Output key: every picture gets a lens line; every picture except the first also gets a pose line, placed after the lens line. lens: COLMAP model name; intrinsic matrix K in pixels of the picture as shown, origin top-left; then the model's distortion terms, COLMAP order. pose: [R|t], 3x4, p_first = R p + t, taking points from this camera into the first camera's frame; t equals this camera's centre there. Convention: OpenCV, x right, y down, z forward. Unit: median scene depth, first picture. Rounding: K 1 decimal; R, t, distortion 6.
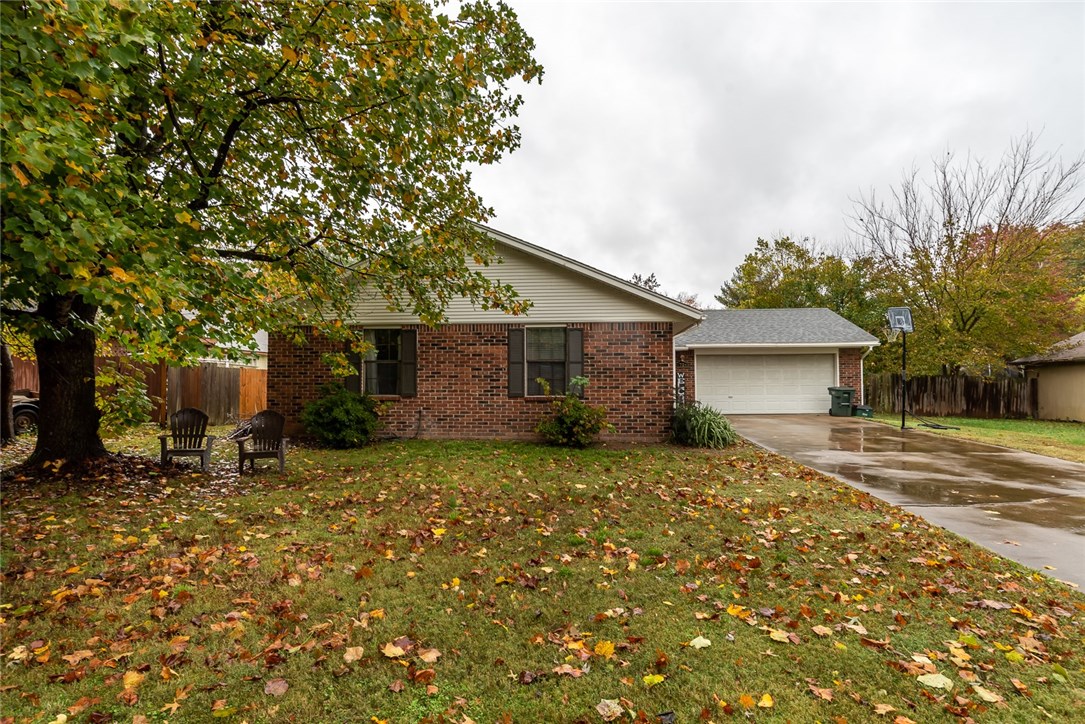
lens RADIAL K [[553.9, 0, 541.6], [0, 553.9, 370.5], [0, 0, 1]] dist [-0.035292, 0.000403]
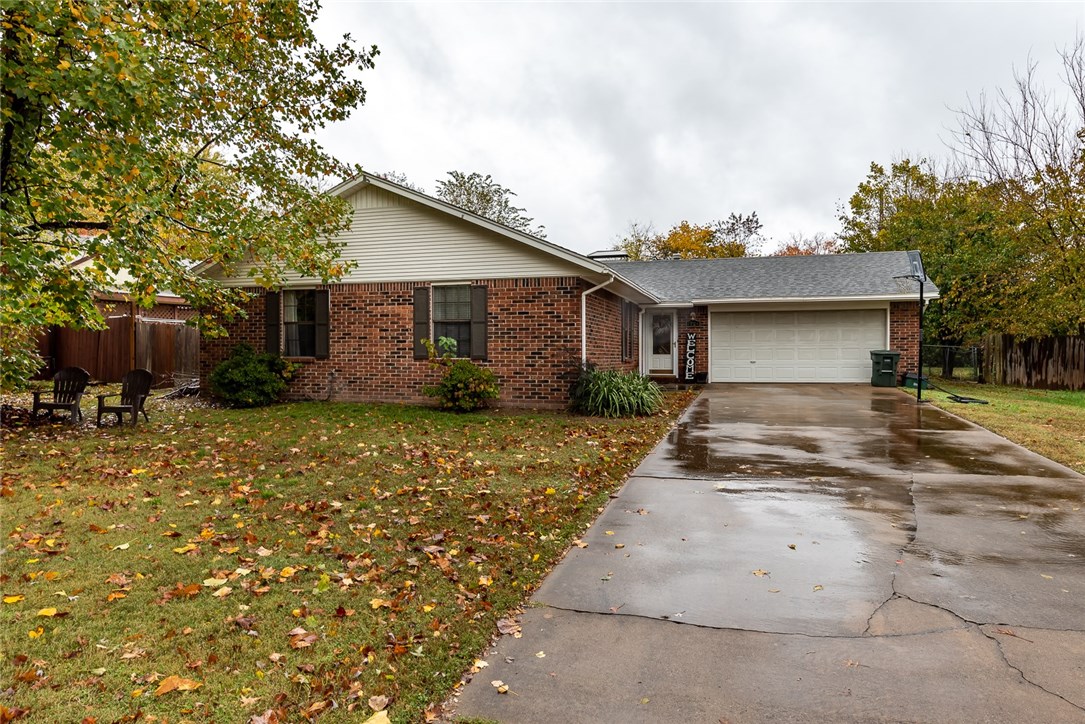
lens RADIAL K [[658.8, 0, 544.3], [0, 658.8, 352.0], [0, 0, 1]] dist [-0.030790, 0.001053]
pose [[0.978737, 0.001929, -0.205112, 0.389176], [0.004394, 0.999529, 0.030371, 0.002237], [0.205074, -0.030627, 0.978267, -0.061311]]
